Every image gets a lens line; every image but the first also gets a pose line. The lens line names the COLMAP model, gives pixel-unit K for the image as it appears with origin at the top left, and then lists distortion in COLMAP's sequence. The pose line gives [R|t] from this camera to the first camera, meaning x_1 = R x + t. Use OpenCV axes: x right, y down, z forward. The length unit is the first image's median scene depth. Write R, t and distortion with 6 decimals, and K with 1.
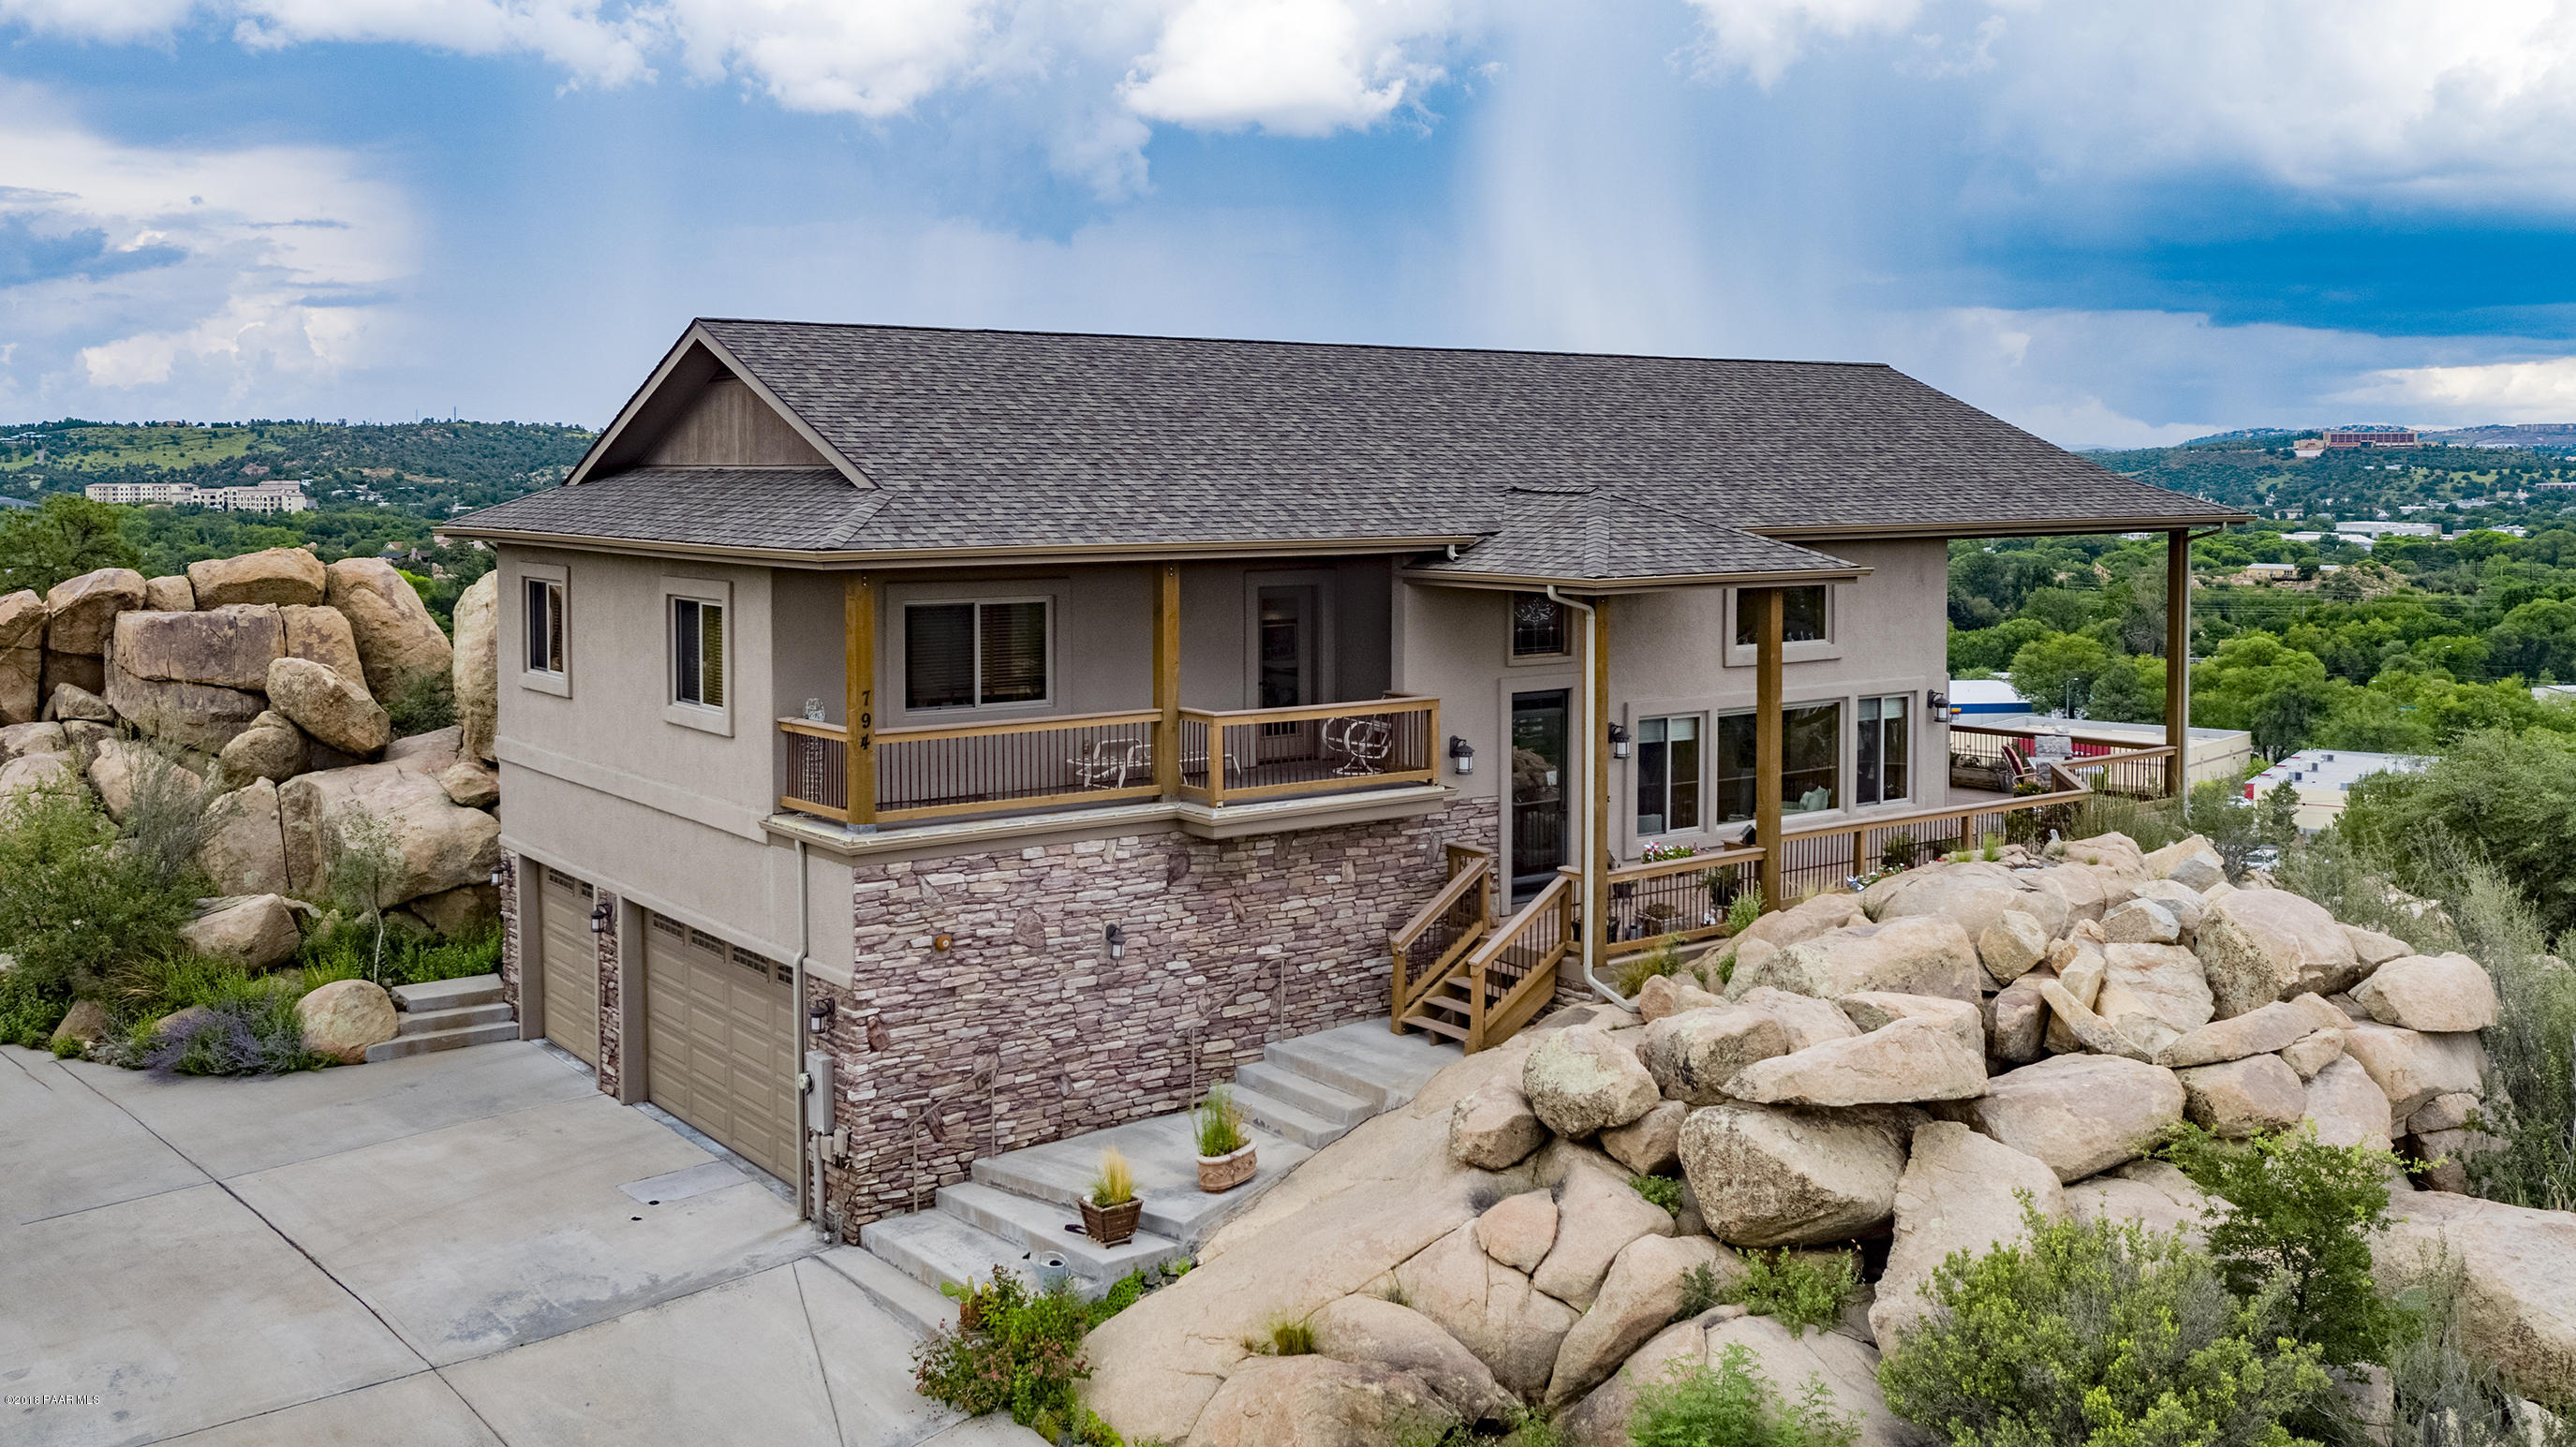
lens RADIAL K [[2270.4, 0, 1281.7], [0, 2270.4, 556.9], [0, 0, 1]] dist [0.001027, 0.002498]
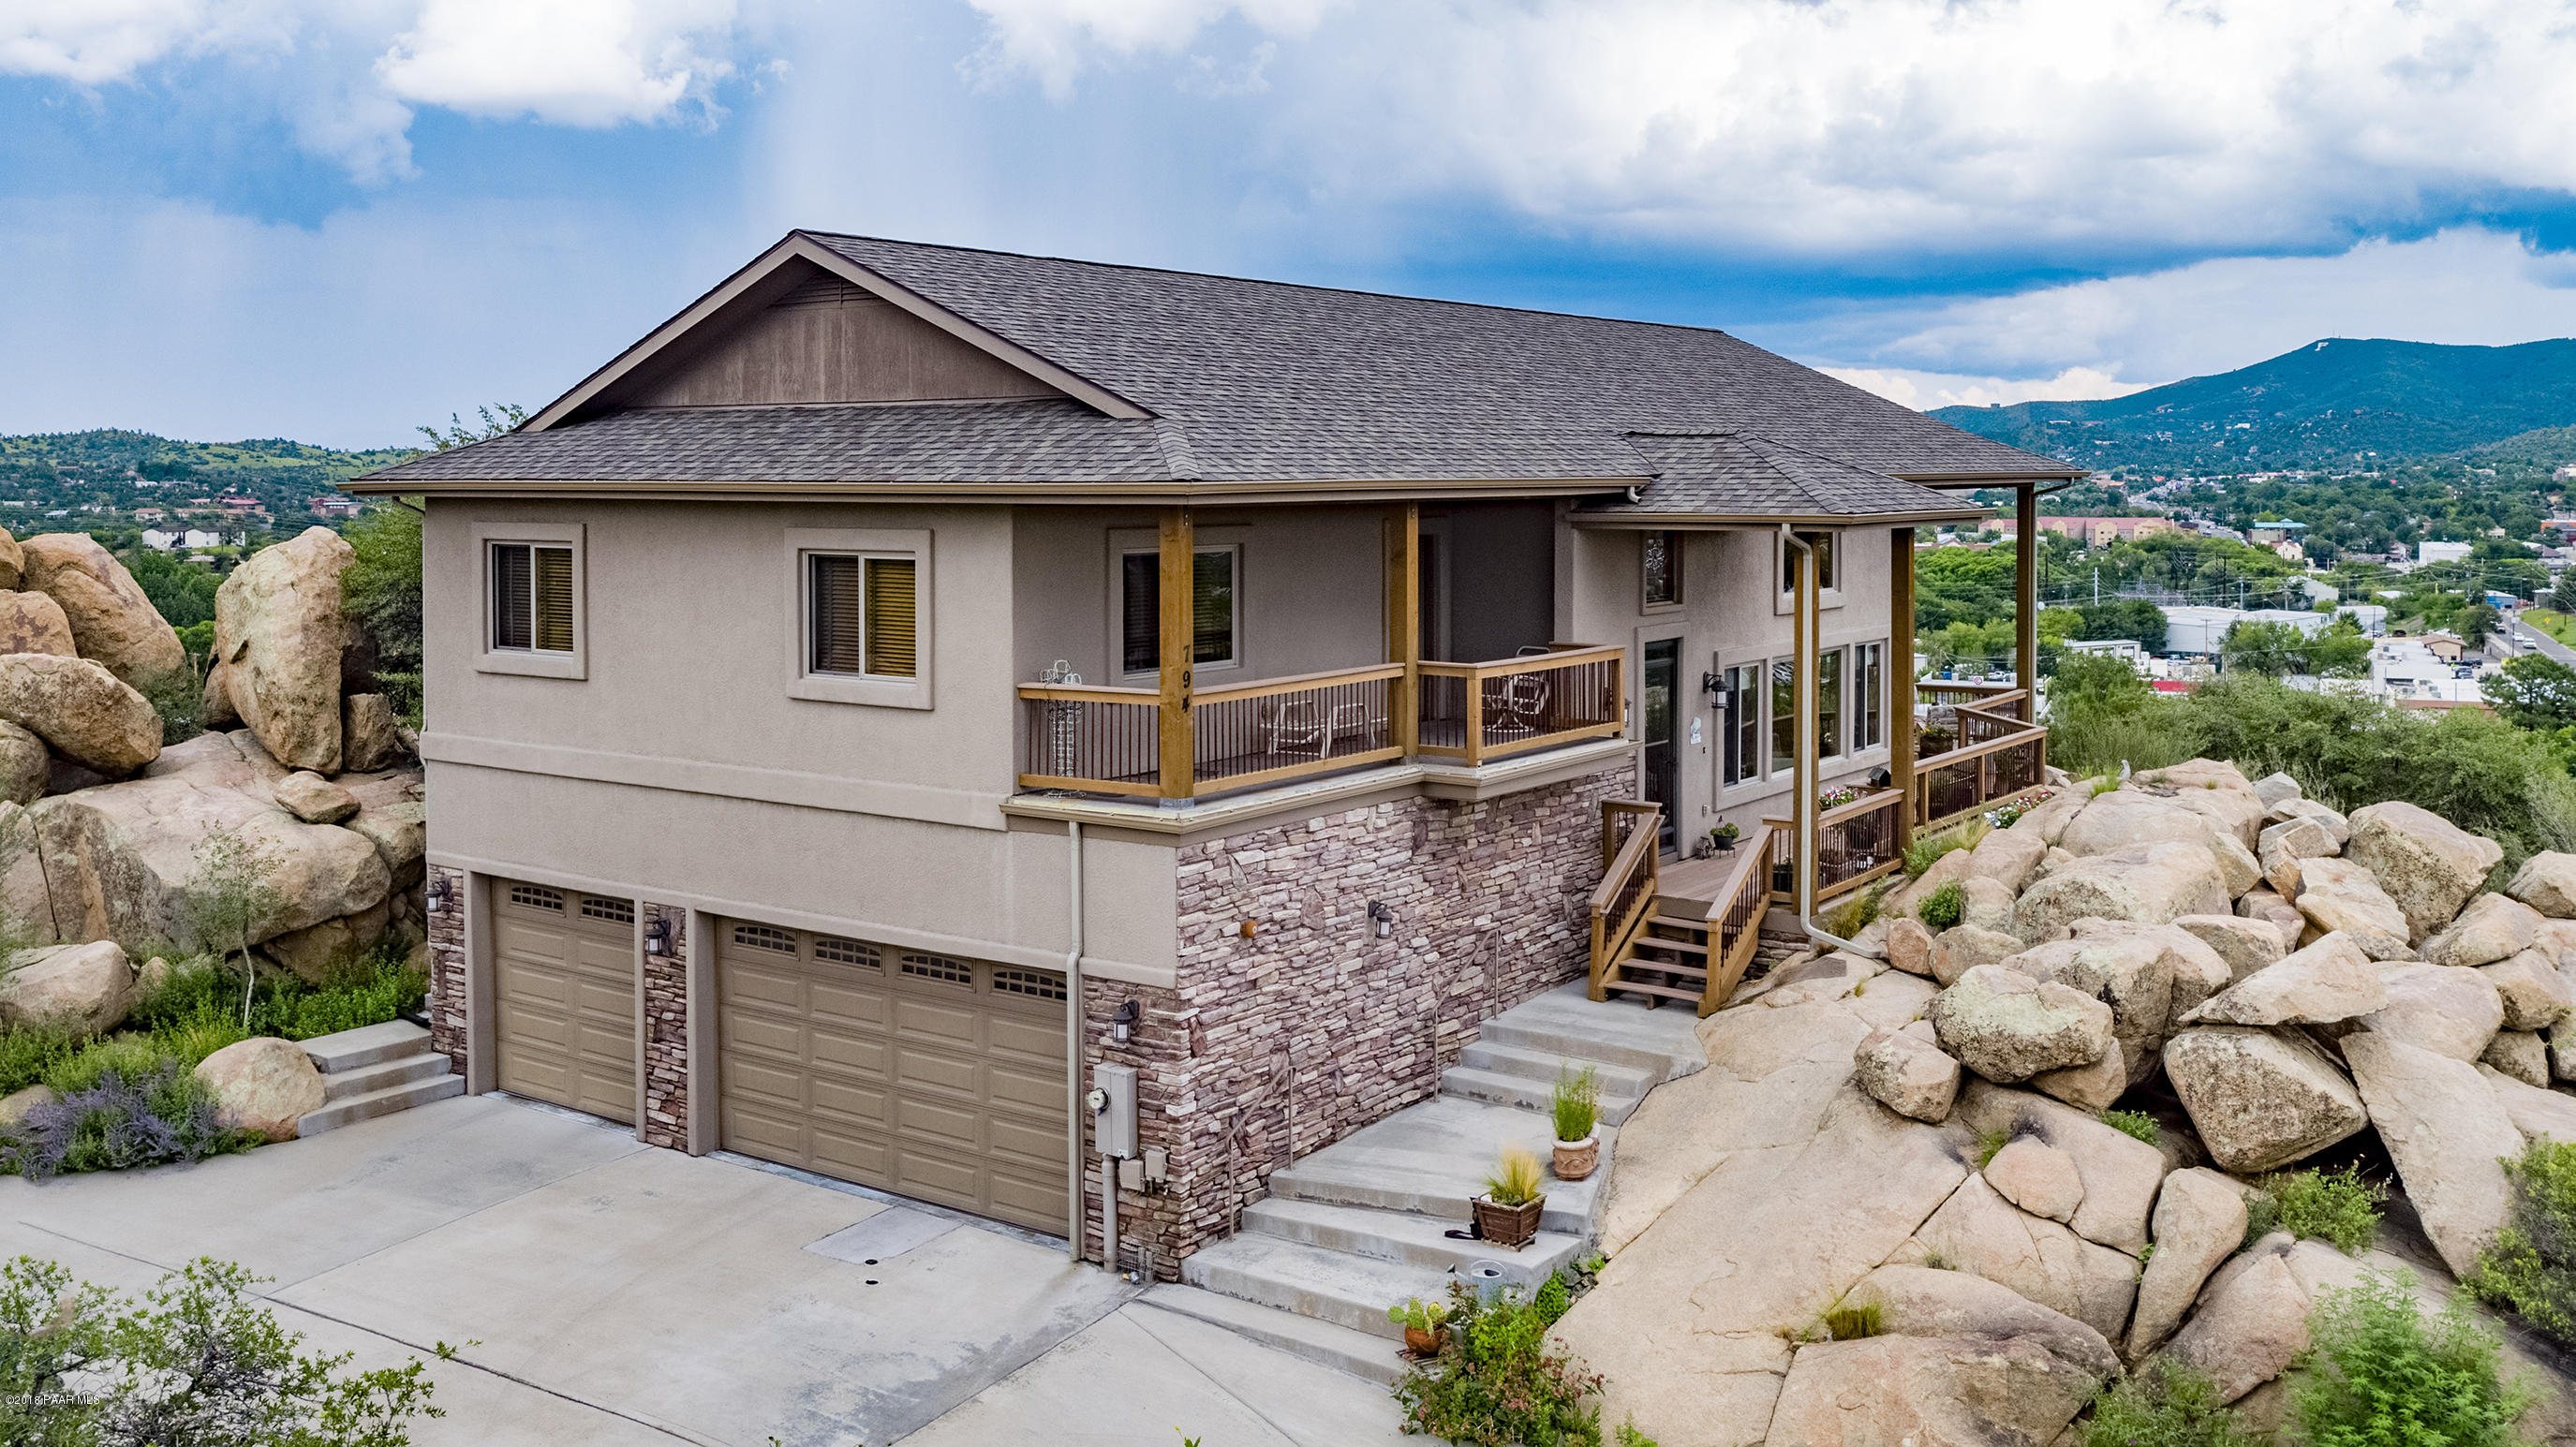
lens RADIAL K [[2248.5, 0, 1288.9], [0, 2248.5, 519.7], [0, 0, 1]] dist [-0.003628, 0.002550]
pose [[0.952207, -0.008386, 0.305338, -0.376607], [0.013540, 0.999799, -0.014766, 0.022012], [-0.305153, 0.018195, 0.952130, 0.148120]]
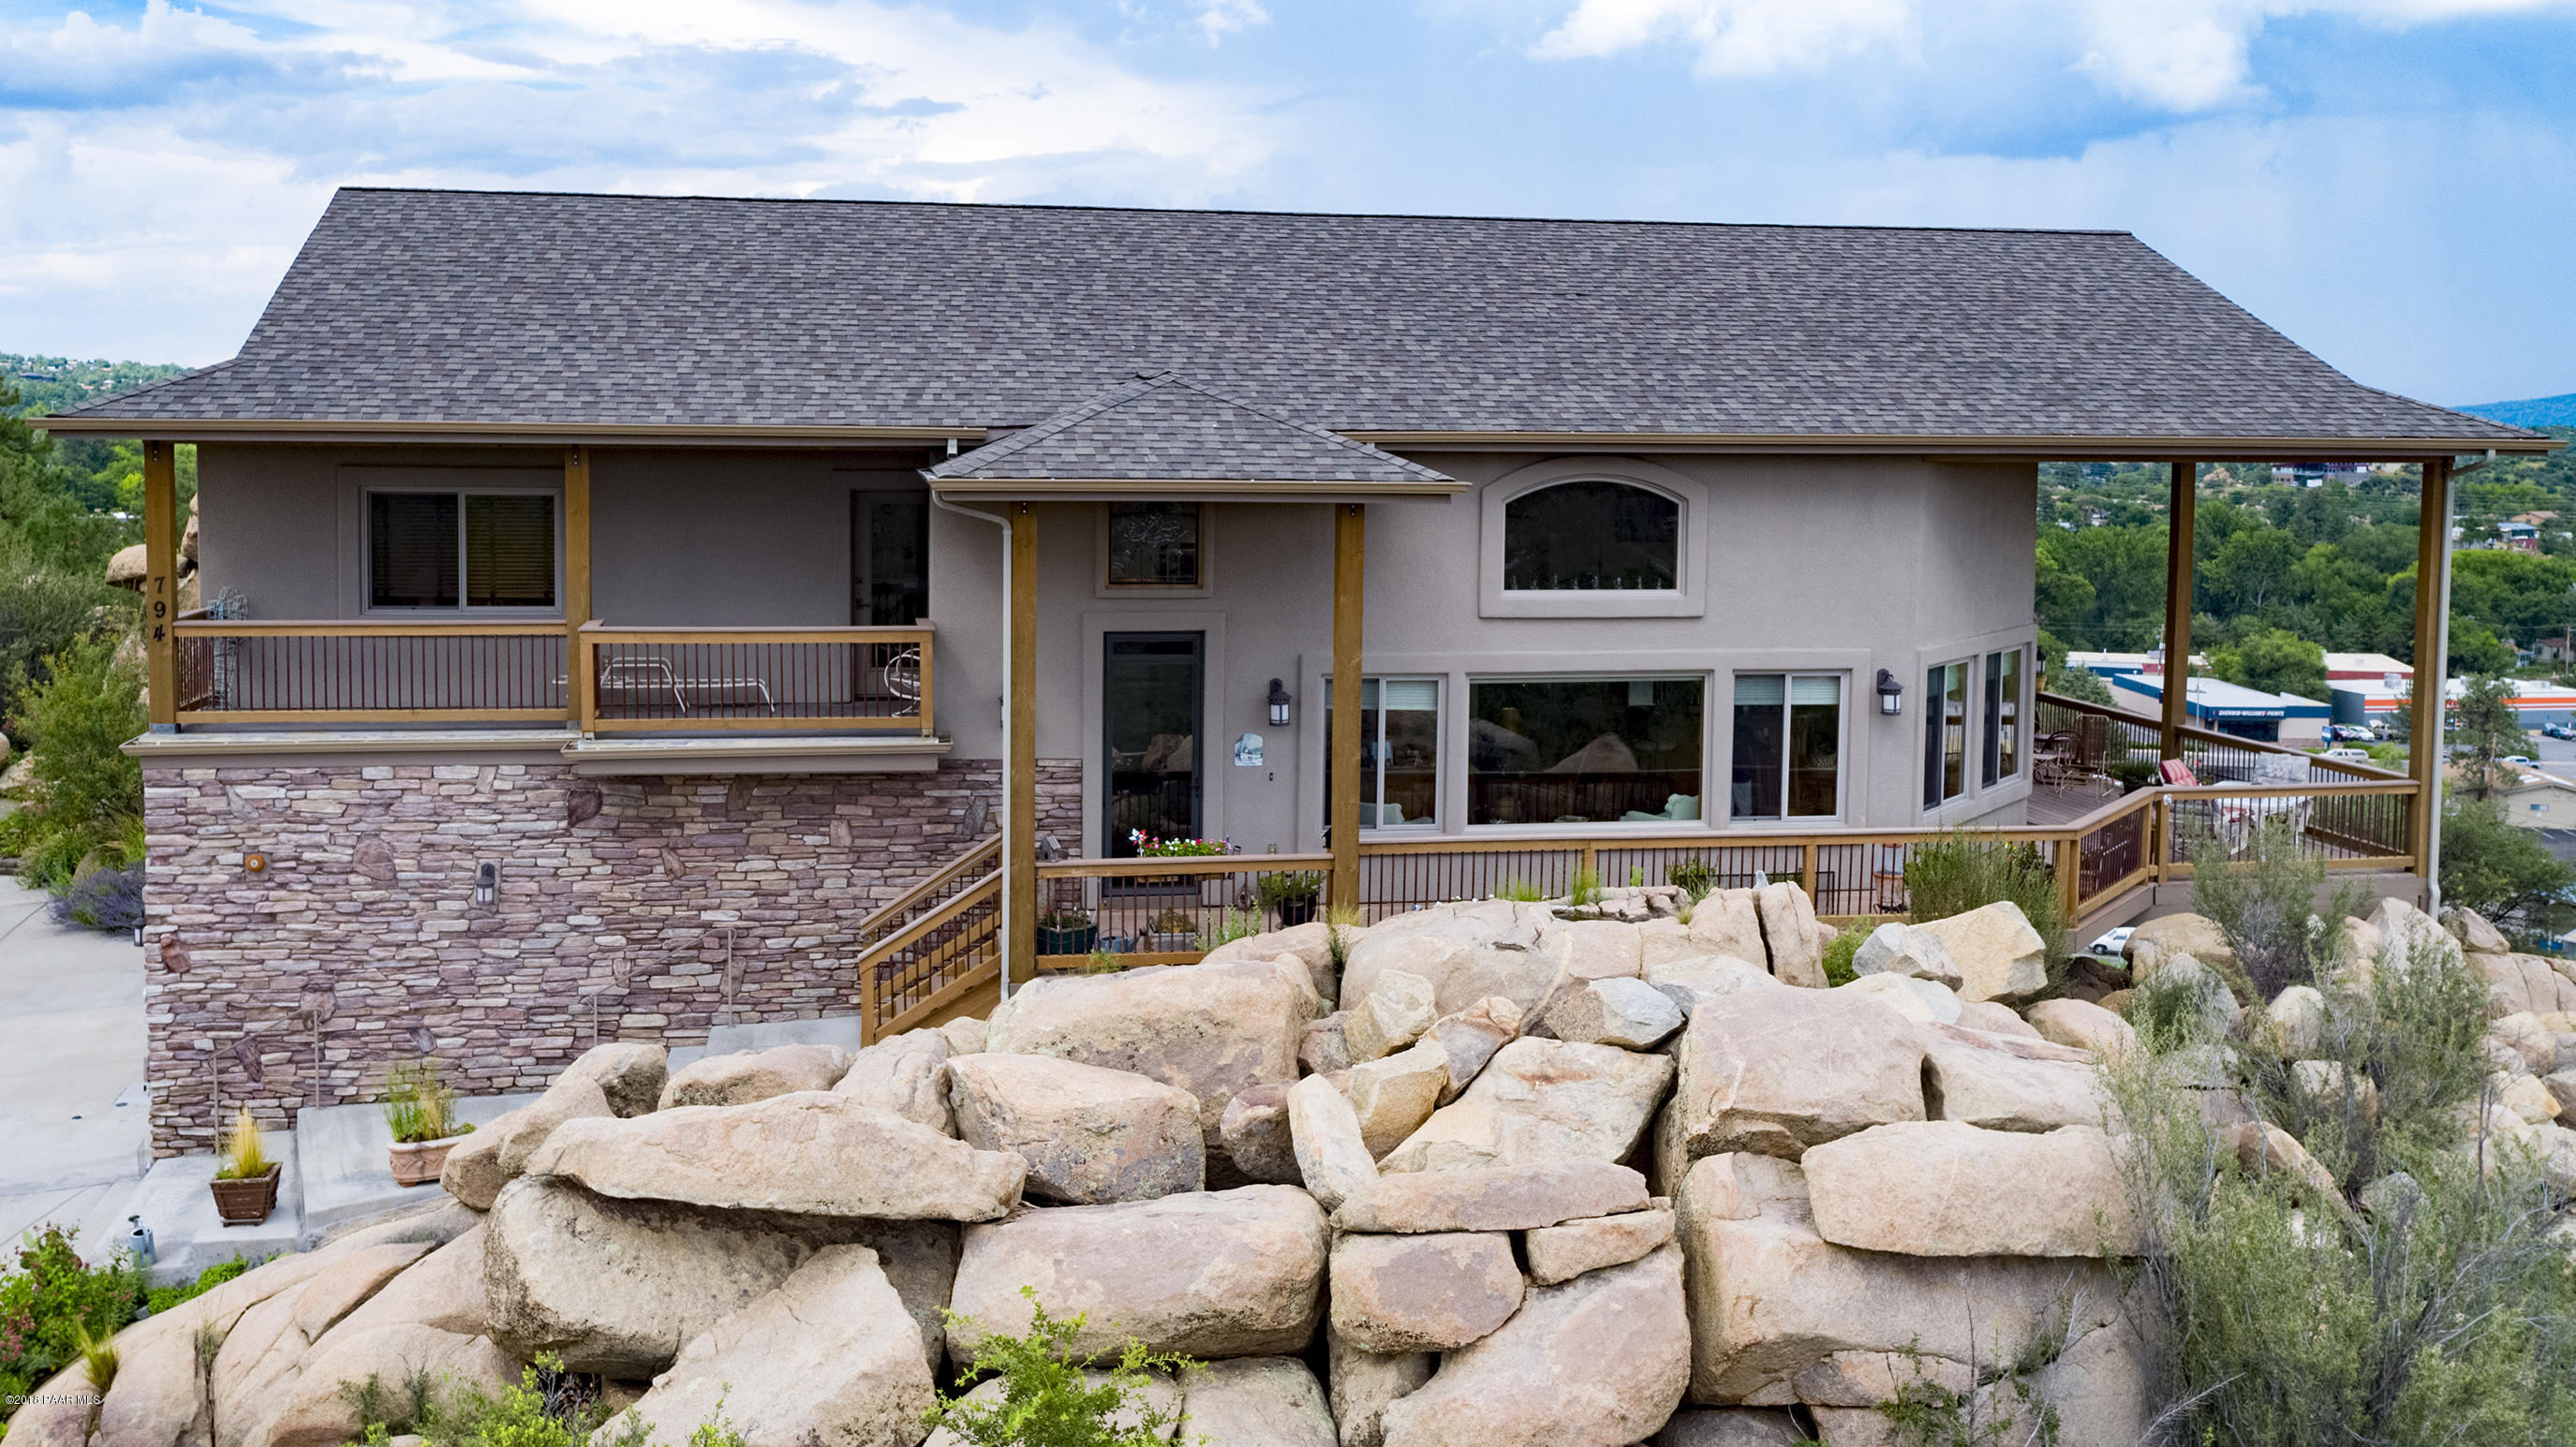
lens RADIAL K [[2312.6, 0, 1287.4], [0, 2312.6, 567.2], [0, 0, 1]] dist [-0.006499, 0.001454]
pose [[0.895783, 0.042547, -0.442451, 0.578938], [-0.030579, 0.998949, 0.034151, 0.008851], [0.443439, -0.017062, 0.896142, 0.341857]]
